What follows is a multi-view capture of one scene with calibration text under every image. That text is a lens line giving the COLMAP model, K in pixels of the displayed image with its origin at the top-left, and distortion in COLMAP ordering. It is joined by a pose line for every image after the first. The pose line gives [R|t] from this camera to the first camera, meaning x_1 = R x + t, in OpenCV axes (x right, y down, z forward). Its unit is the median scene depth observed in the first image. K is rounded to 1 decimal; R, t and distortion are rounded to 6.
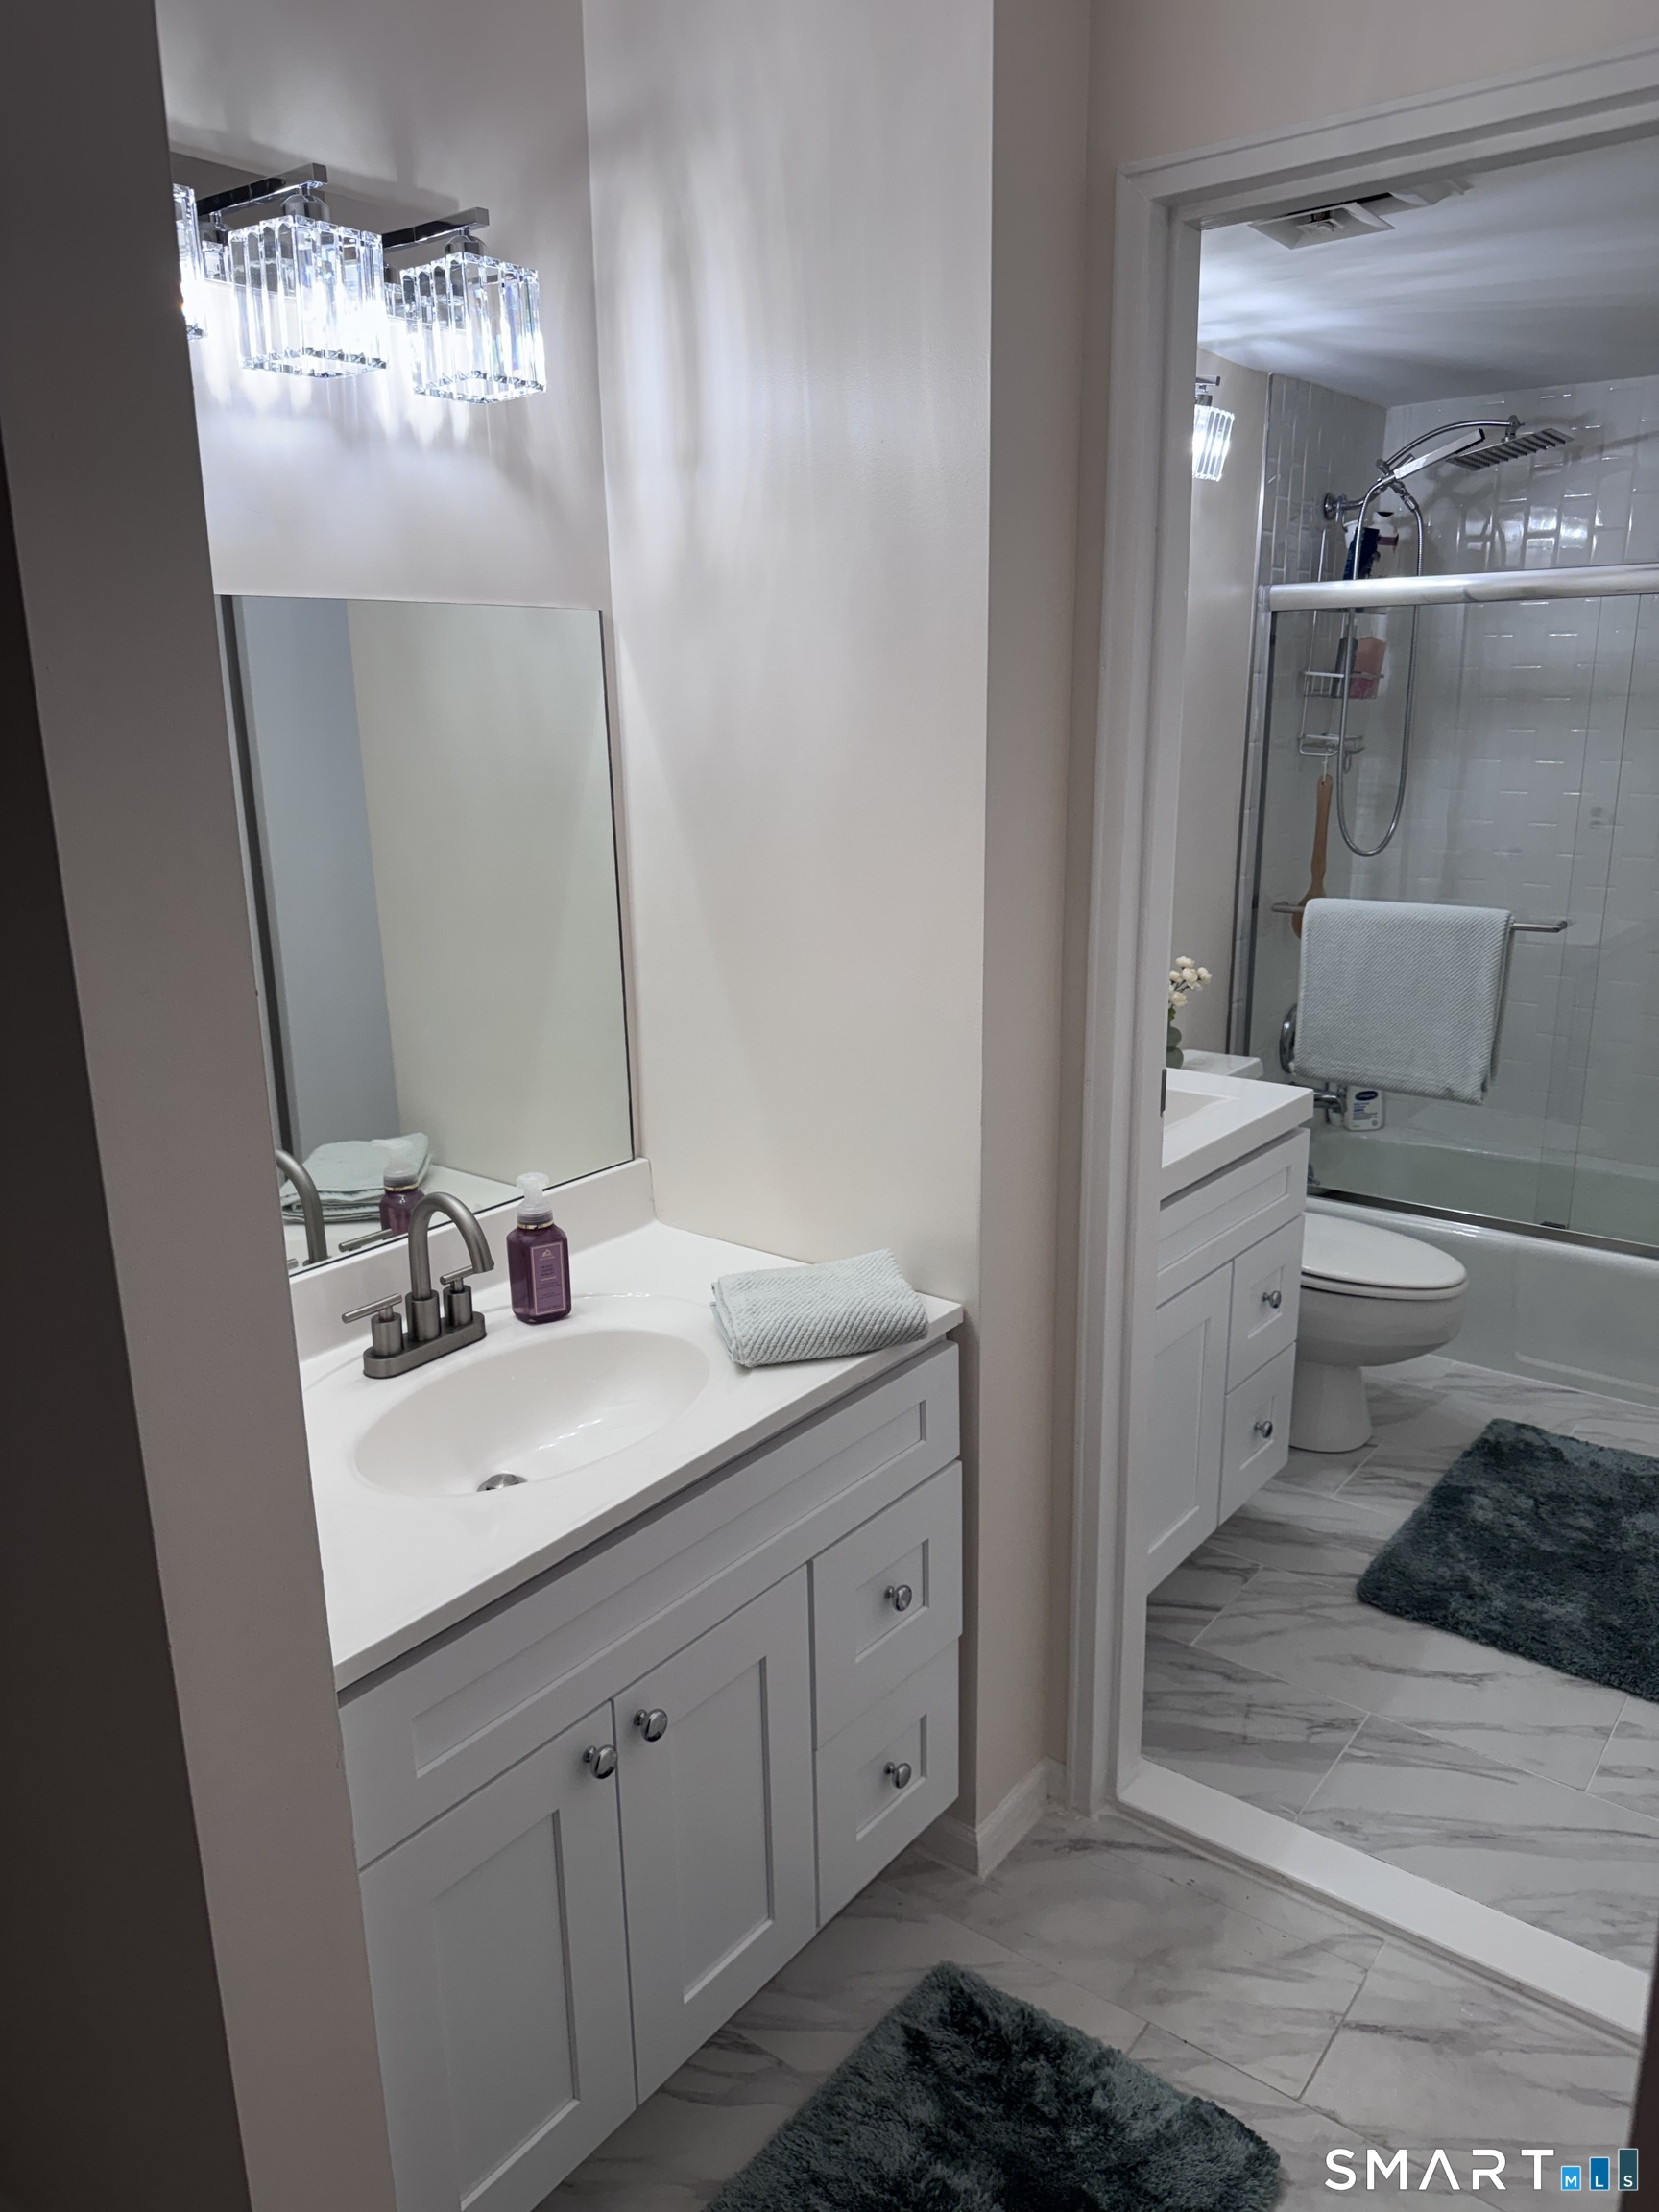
lens RADIAL K [[1542.3, 0, 829.5], [0, 1542.3, 1106.0], [0, 0, 1]] dist [0.010625, -0.028115]
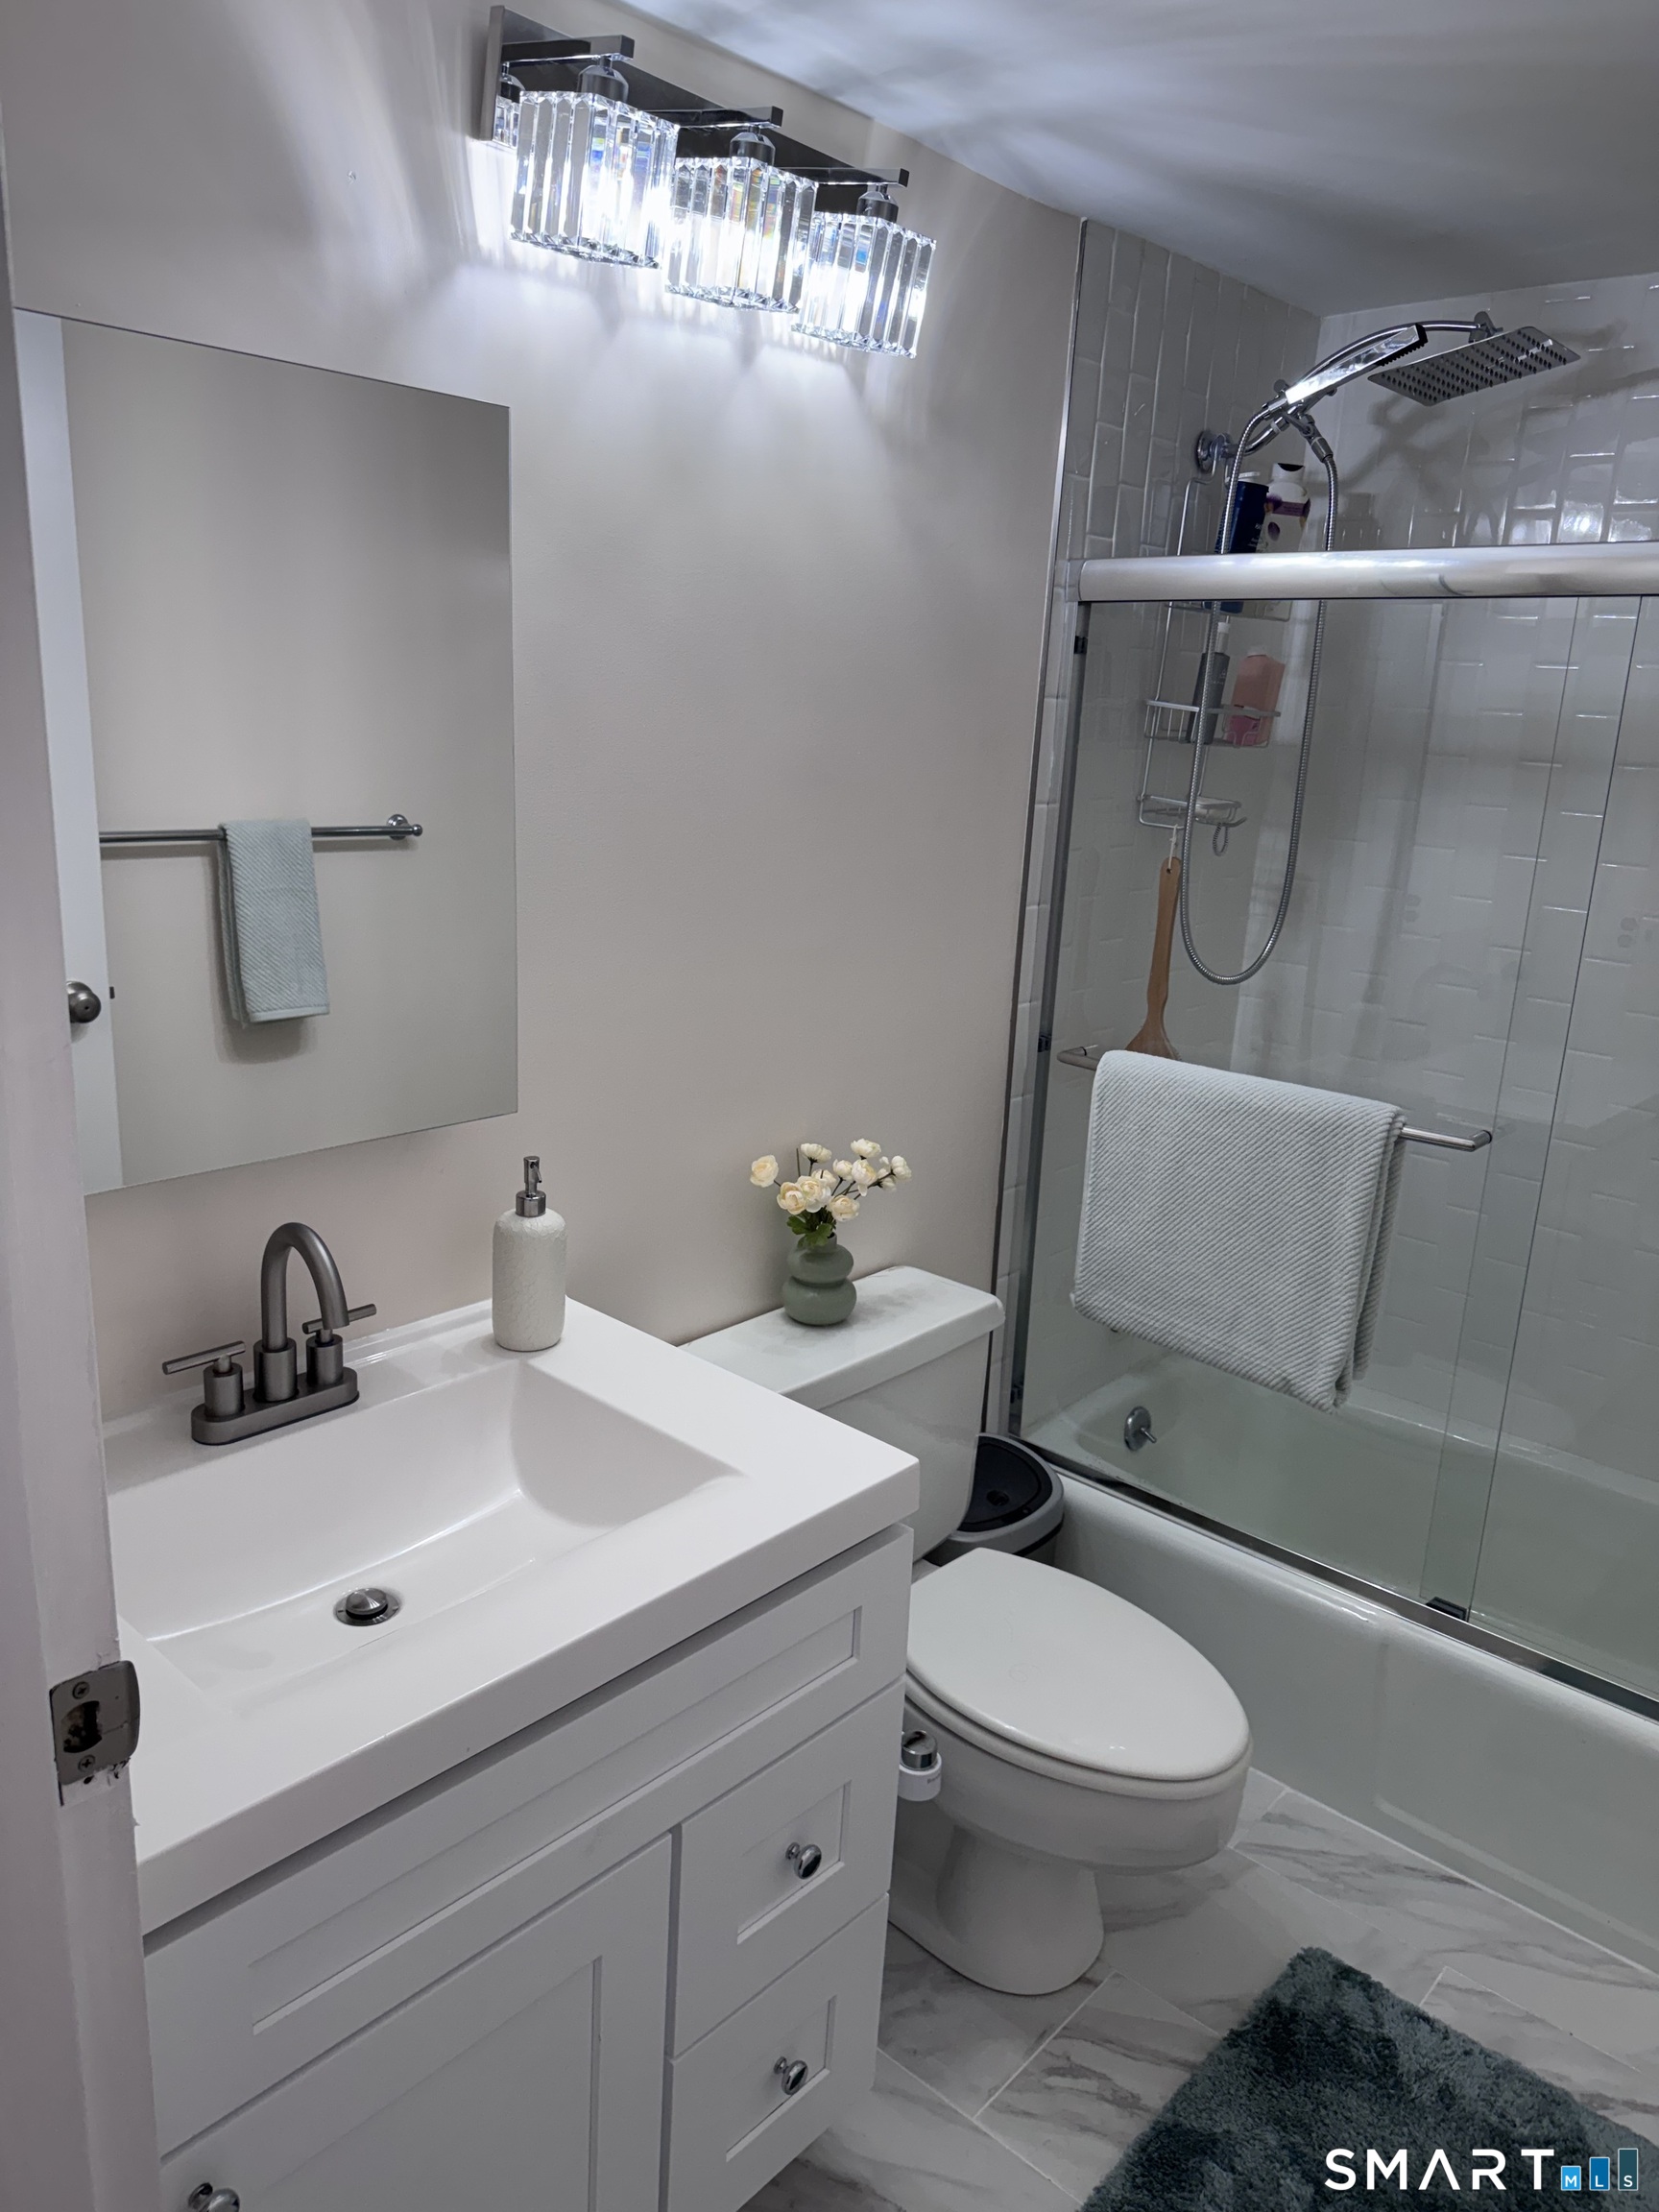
lens RADIAL K [[1572.2, 0, 828.7], [0, 1572.2, 1101.3], [0, 0, 1]] dist [0.043242, -0.045349]
pose [[0.995929, 0.079526, -0.042448, 0.226256], [-0.079979, 0.996755, -0.009088, -0.098451], [0.041587, 0.012446, 0.999057, 0.339828]]
